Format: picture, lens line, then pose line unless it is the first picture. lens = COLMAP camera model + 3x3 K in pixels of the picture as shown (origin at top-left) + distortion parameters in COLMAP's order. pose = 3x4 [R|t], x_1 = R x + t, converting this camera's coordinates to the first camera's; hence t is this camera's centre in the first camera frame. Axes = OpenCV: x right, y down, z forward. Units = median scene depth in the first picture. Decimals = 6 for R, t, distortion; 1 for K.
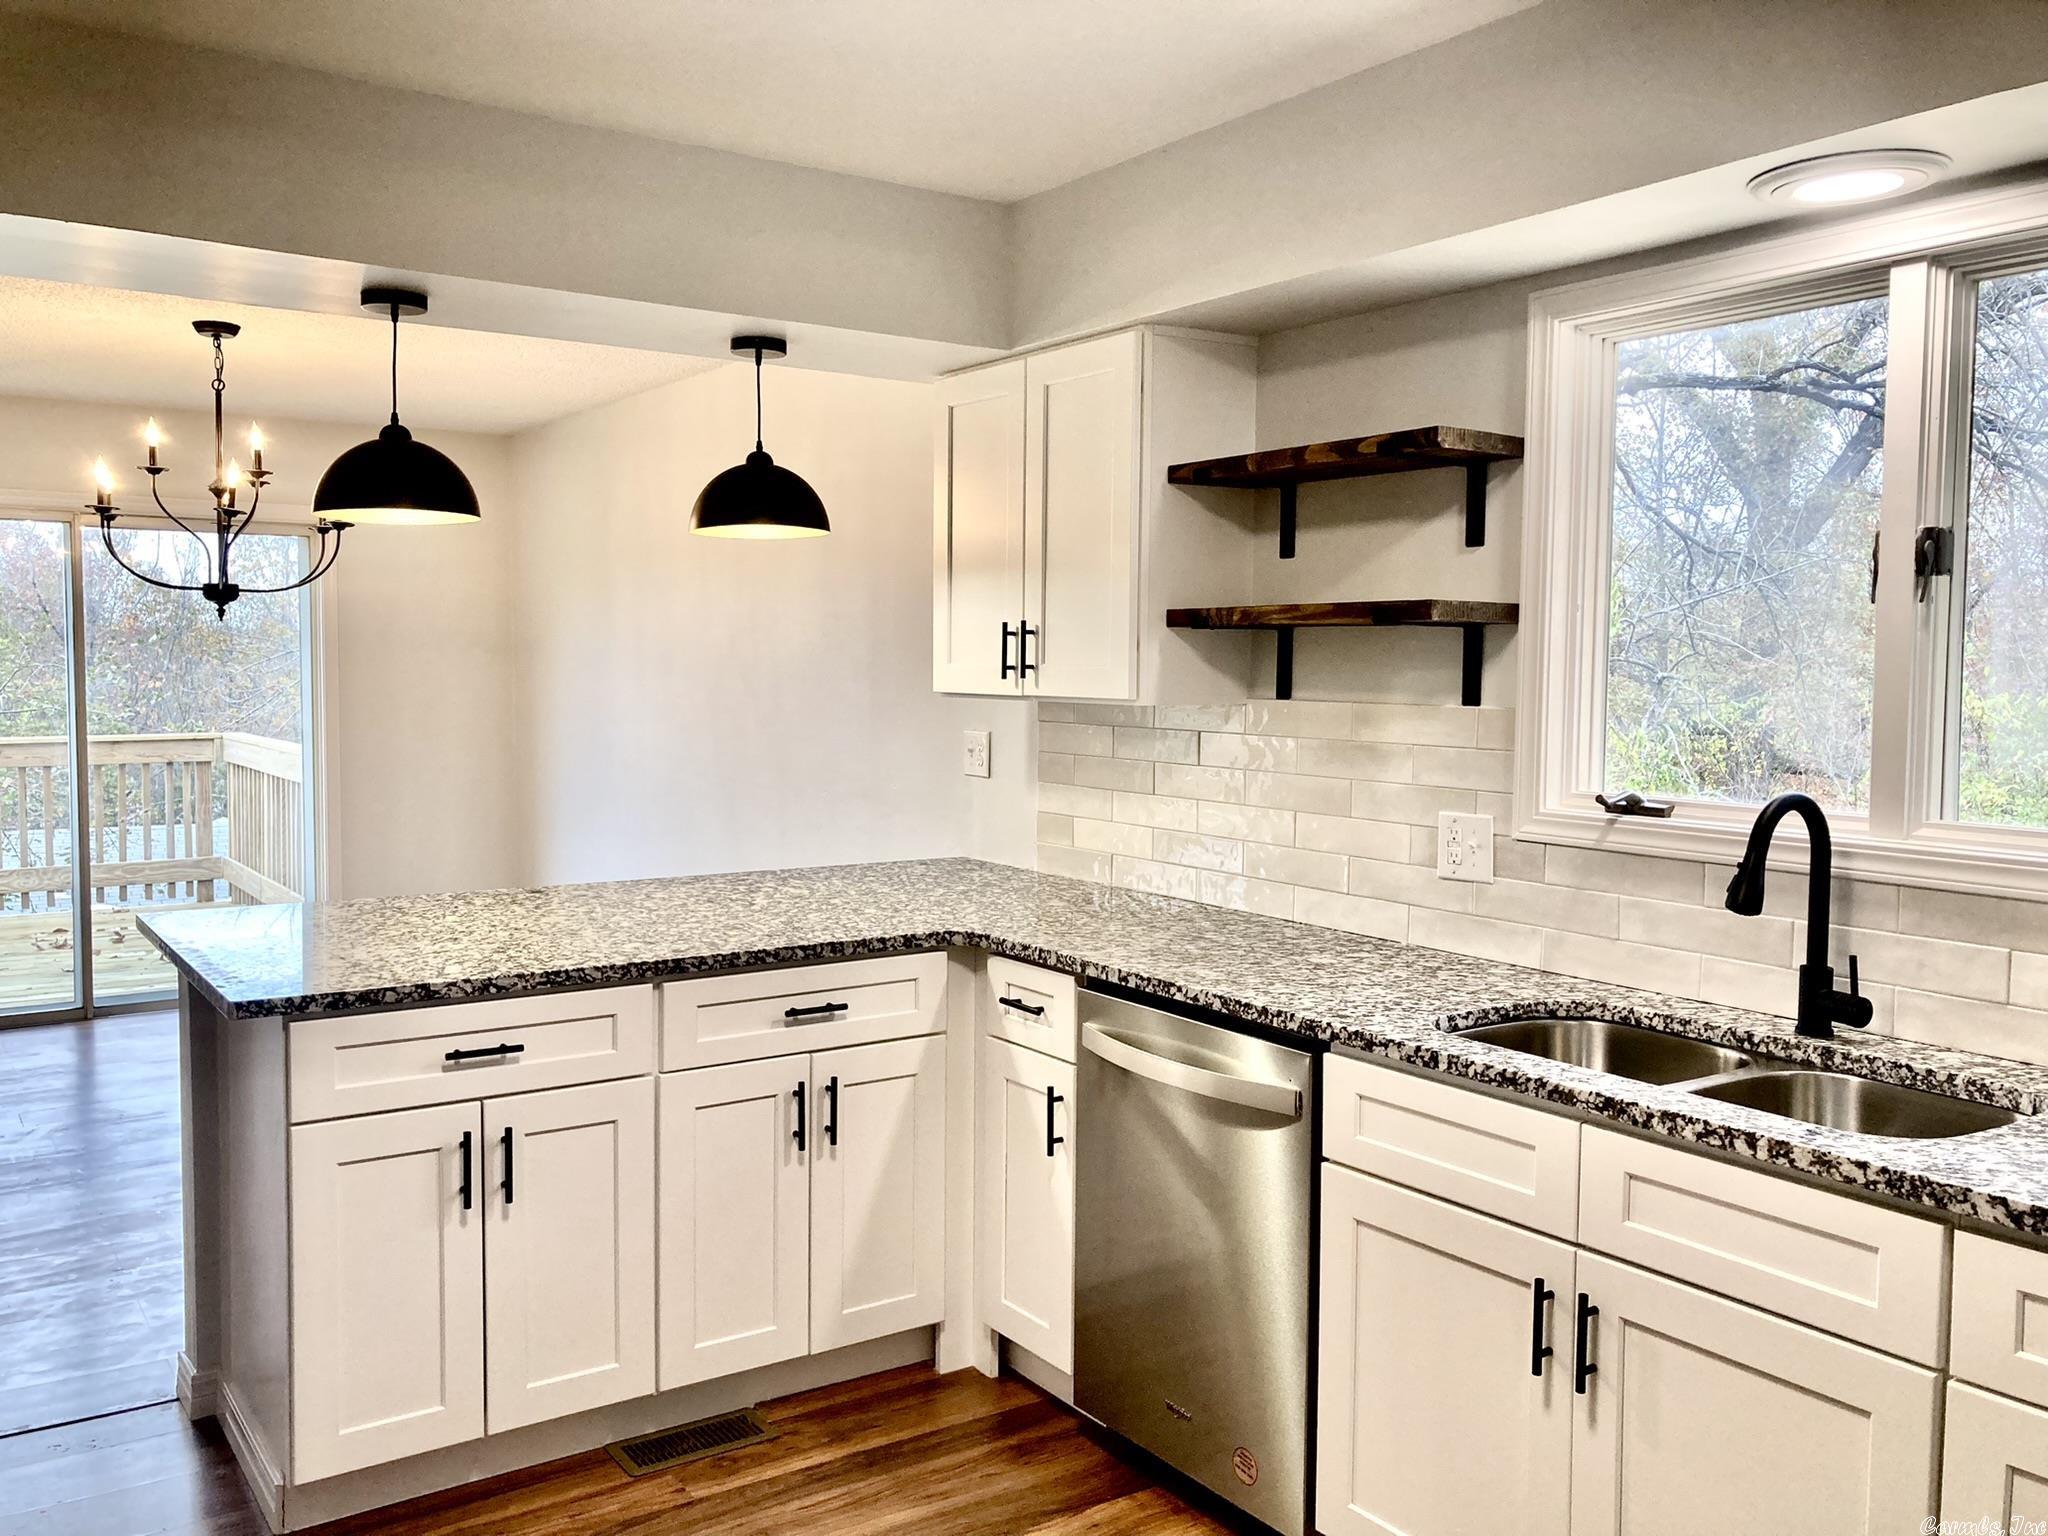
lens RADIAL K [[1671.5, 0, 1014.2], [0, 1671.5, 758.8], [0, 0, 1]] dist [0.046148, -0.051982]
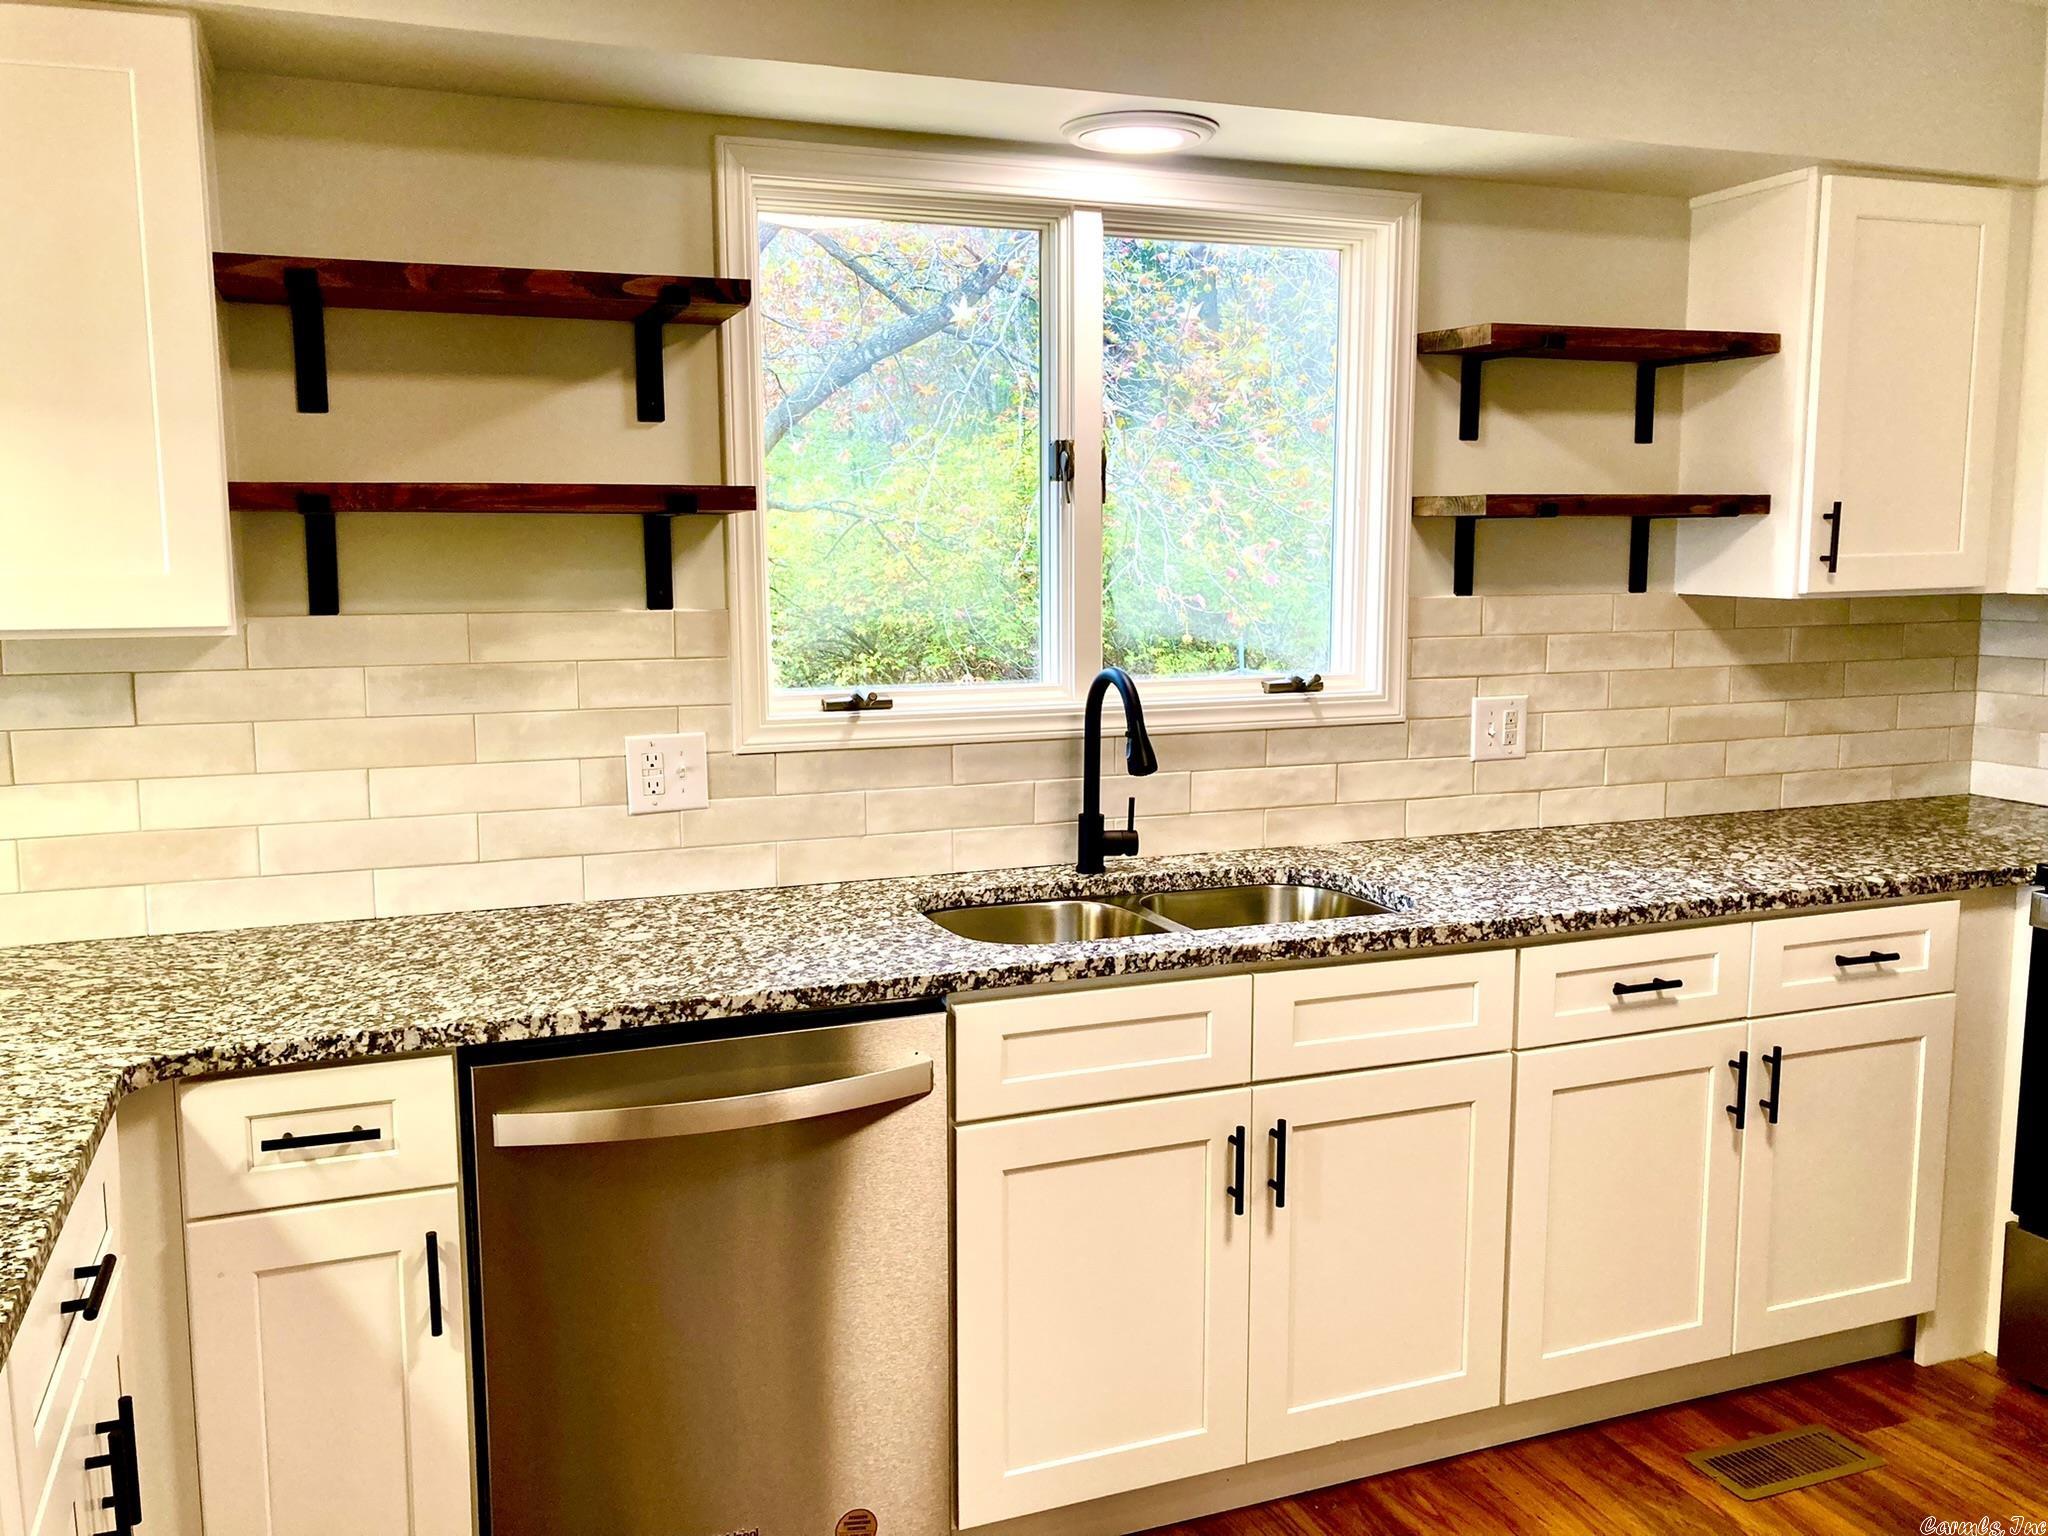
lens RADIAL K [[1671.5, 0, 1017.8], [0, 1671.5, 754.8], [0, 0, 1]] dist [0.046148, -0.051982]
pose [[0.232324, -0.131728, 0.963677, -0.527358], [0.064150, 0.990704, 0.119957, -0.049141], [-0.970521, 0.033950, 0.238615, 0.626977]]
